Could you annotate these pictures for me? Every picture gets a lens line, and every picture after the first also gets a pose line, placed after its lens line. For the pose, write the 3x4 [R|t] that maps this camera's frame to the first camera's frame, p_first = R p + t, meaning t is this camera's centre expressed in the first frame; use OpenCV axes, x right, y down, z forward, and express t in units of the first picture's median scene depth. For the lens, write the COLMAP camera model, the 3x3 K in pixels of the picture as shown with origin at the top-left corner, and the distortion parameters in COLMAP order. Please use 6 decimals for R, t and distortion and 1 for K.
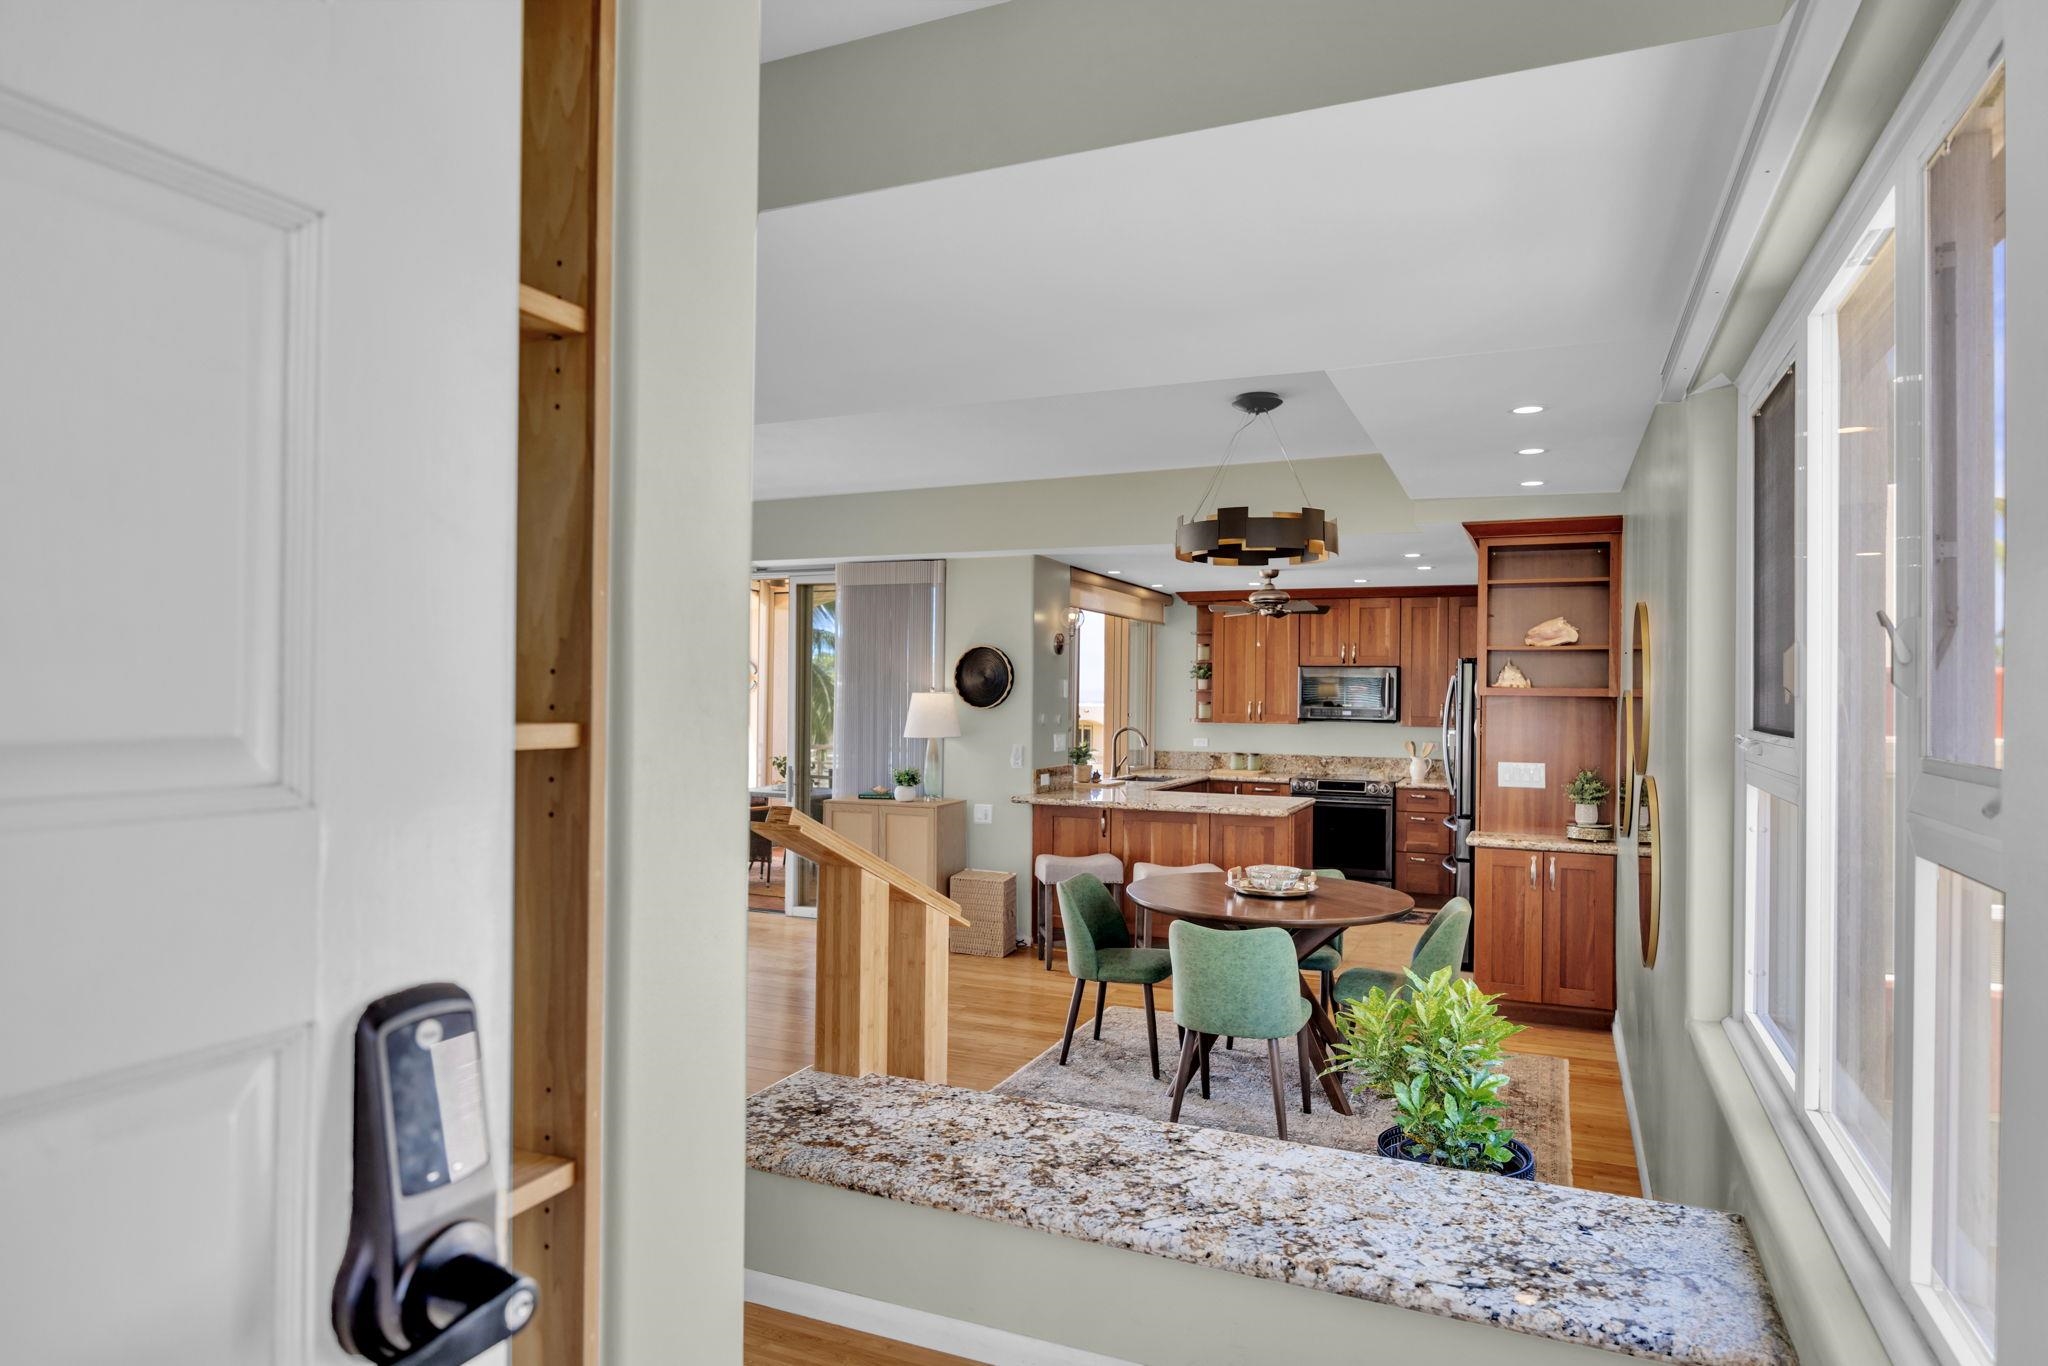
lens RADIAL K [[1258.5, 0, 1017.3], [0, 1258.5, 682.3], [0, 0, 1]] dist [-0.004964, -0.000942]
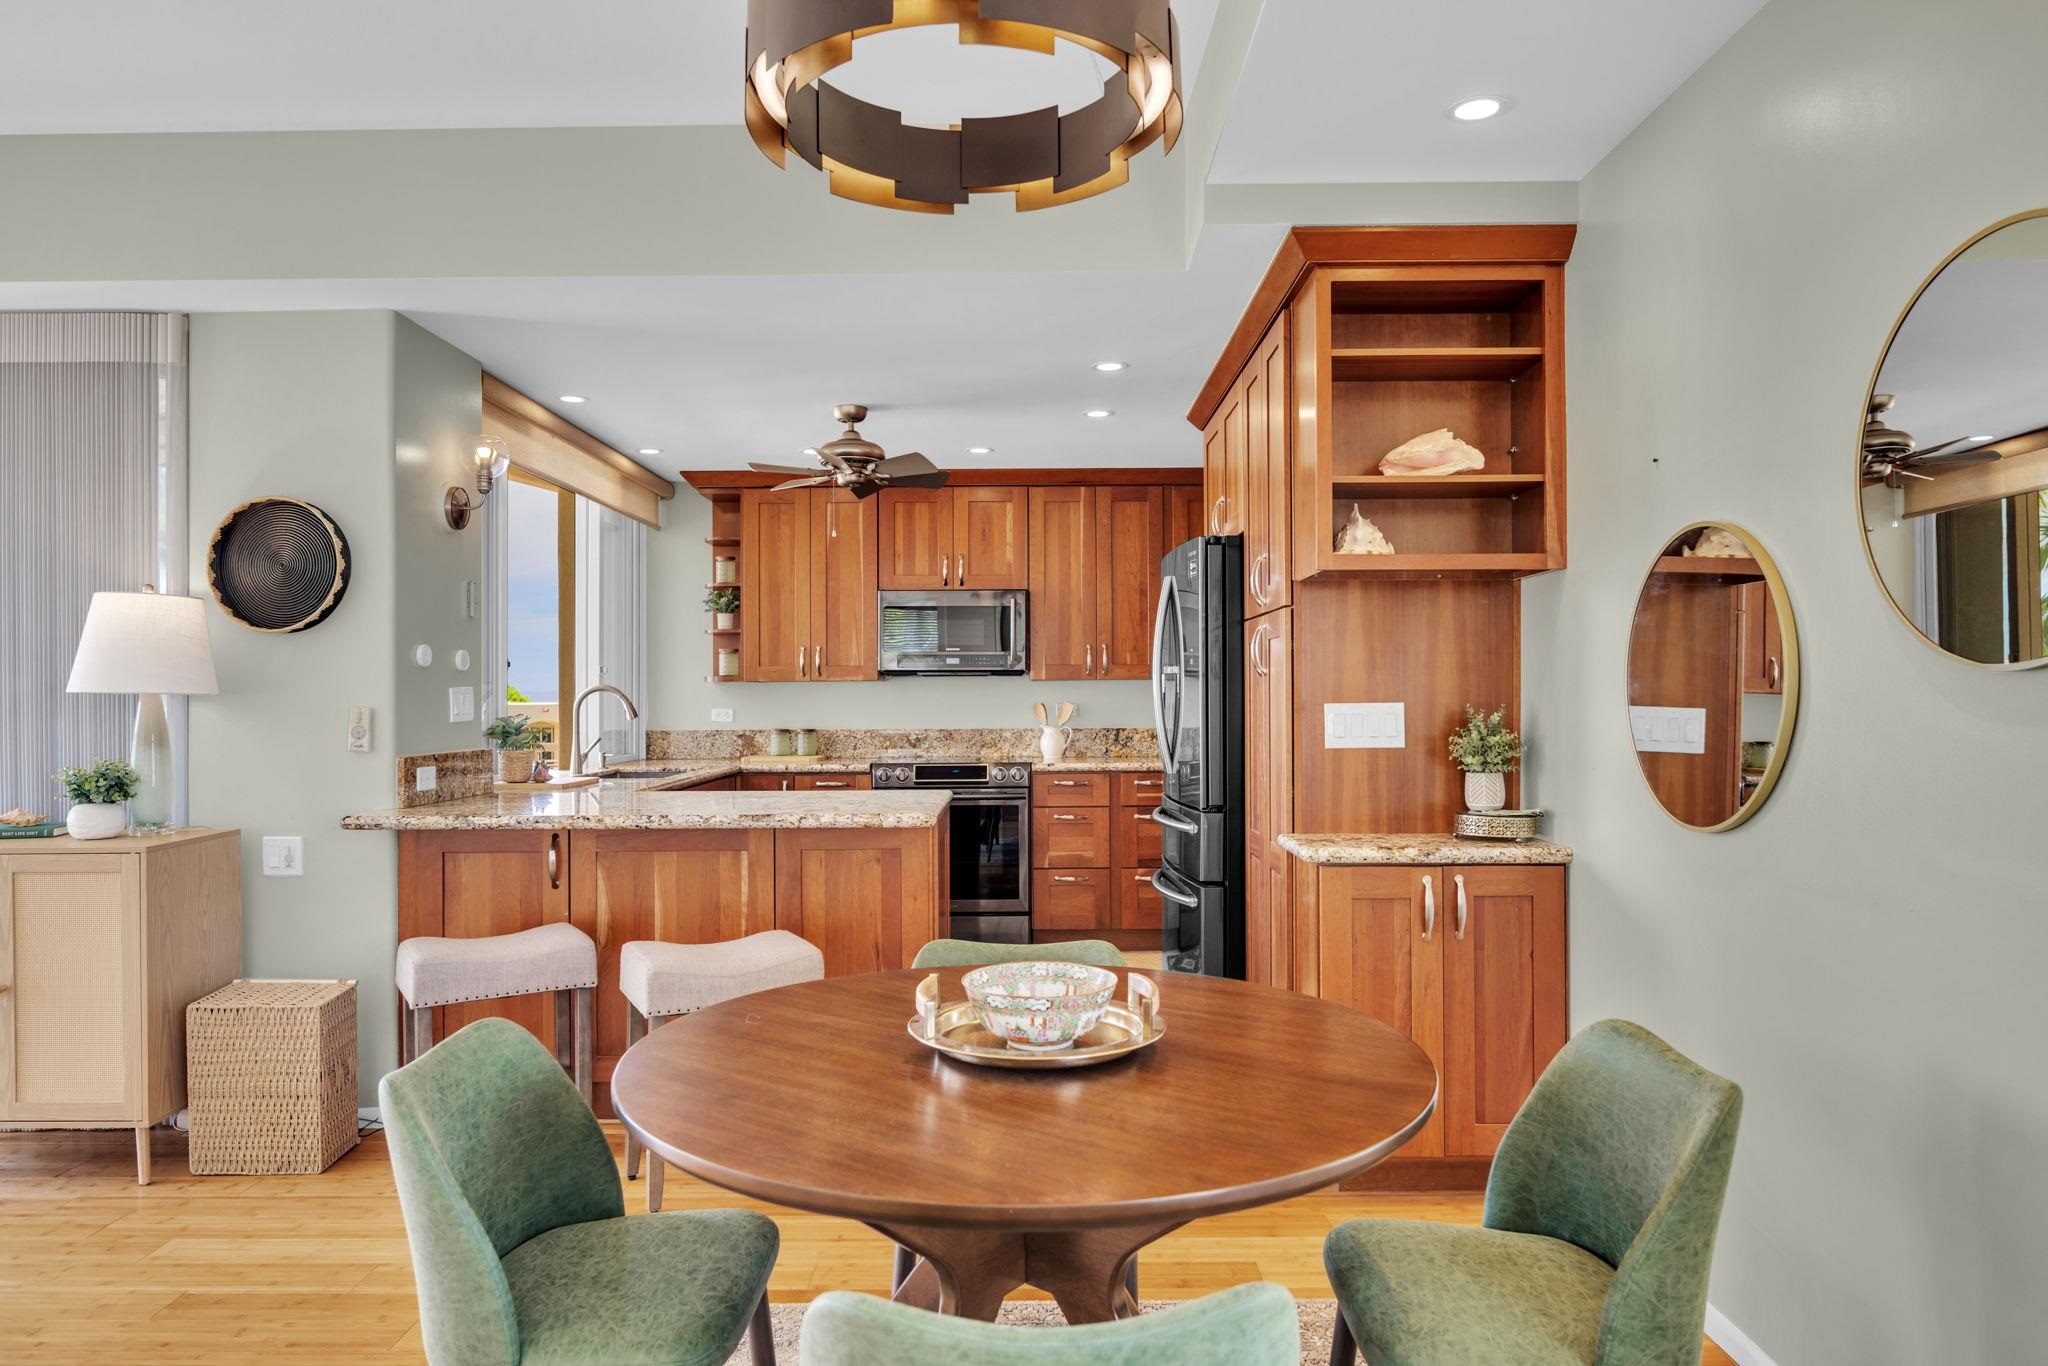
lens RADIAL K [[1258.5, 0, 1017.3], [0, 1258.5, 682.3], [0, 0, 1]] dist [-0.004964, -0.000942]
pose [[0.917153, -0.011841, 0.398360, 0.038286], [0.013867, 0.999901, -0.002206, 0.044254], [-0.398294, 0.007547, 0.917227, 0.458657]]
